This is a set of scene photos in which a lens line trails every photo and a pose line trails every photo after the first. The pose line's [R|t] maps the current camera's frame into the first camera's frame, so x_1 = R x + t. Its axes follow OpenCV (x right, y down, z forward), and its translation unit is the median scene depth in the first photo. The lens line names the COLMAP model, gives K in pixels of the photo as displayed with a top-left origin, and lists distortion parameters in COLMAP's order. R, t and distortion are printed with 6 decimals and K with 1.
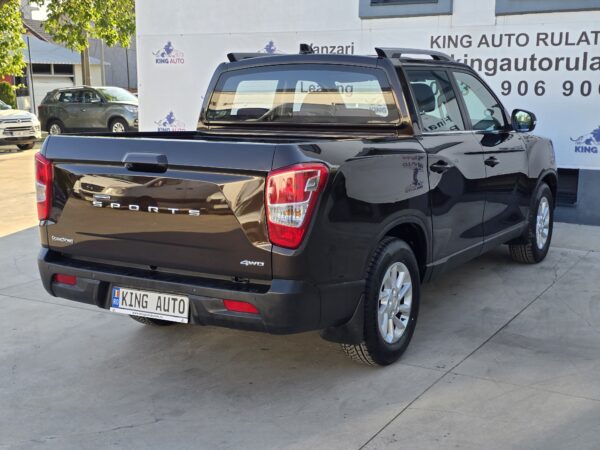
lens RADIAL K [[817.3, 0, 322.4], [0, 817.3, 219.5], [0, 0, 1]] dist [0.077492, 0.000000]
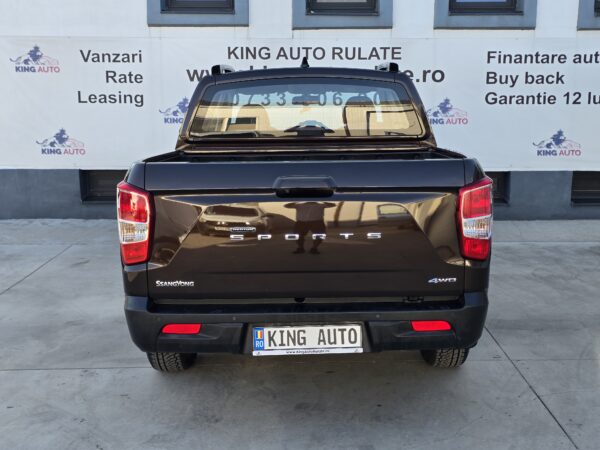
lens RADIAL K [[817.3, 0, 313.5], [0, 817.3, 225.1], [0, 0, 1]] dist [0.077492, 0.000000]
pose [[0.856799, -0.094232, 0.506968, -0.330599], [0.090774, 0.995370, 0.031602, -0.028831], [-0.507599, 0.018943, 0.861385, 0.083426]]
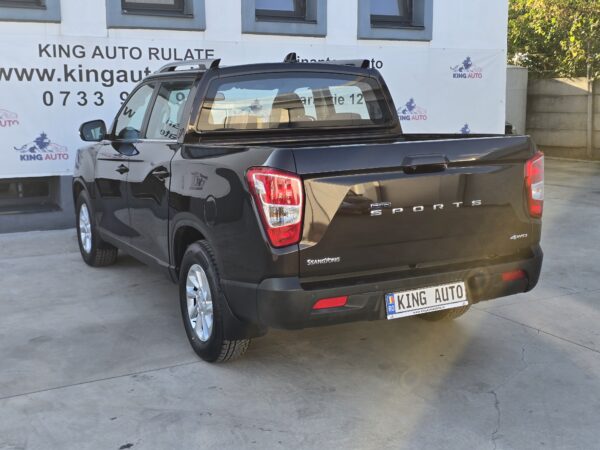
lens RADIAL K [[817.3, 0, 317.2], [0, 817.3, 223.5], [0, 0, 1]] dist [0.077492, 0.000000]
pose [[0.512155, -0.143311, 0.846852, -0.572407], [0.148999, 0.985856, 0.076724, -0.047769], [-0.845870, 0.086885, 0.526265, 0.261348]]
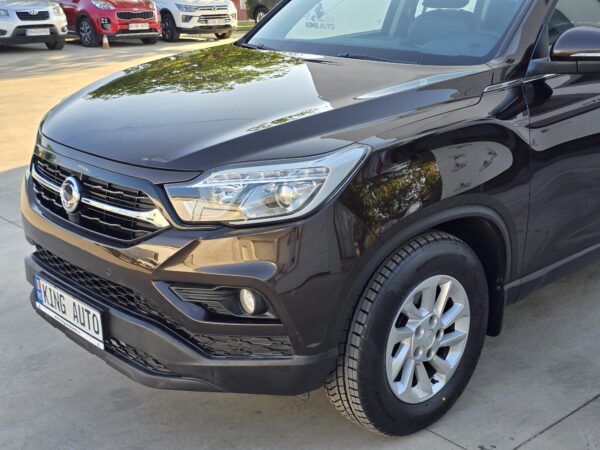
lens RADIAL K [[817.3, 0, 308.7], [0, 817.3, 229.4], [0, 0, 1]] dist [0.077492, 0.000000]
pose [[0.956855, 0.090678, -0.276053, 0.081722], [-0.049758, 0.987159, 0.151792, -0.038011], [0.286272, -0.131507, 0.949081, 0.201325]]
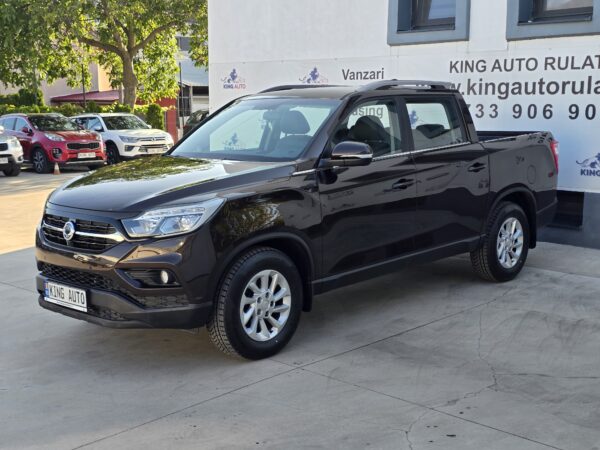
lens RADIAL K [[817.3, 0, 301.7], [0, 817.3, 217.4], [0, 0, 1]] dist [0.077492, 0.000000]
pose [[0.973905, 0.024755, -0.225601, 0.200813], [-0.029653, 0.999392, -0.018347, -0.000402], [0.225009, 0.024558, 0.974047, -0.058532]]
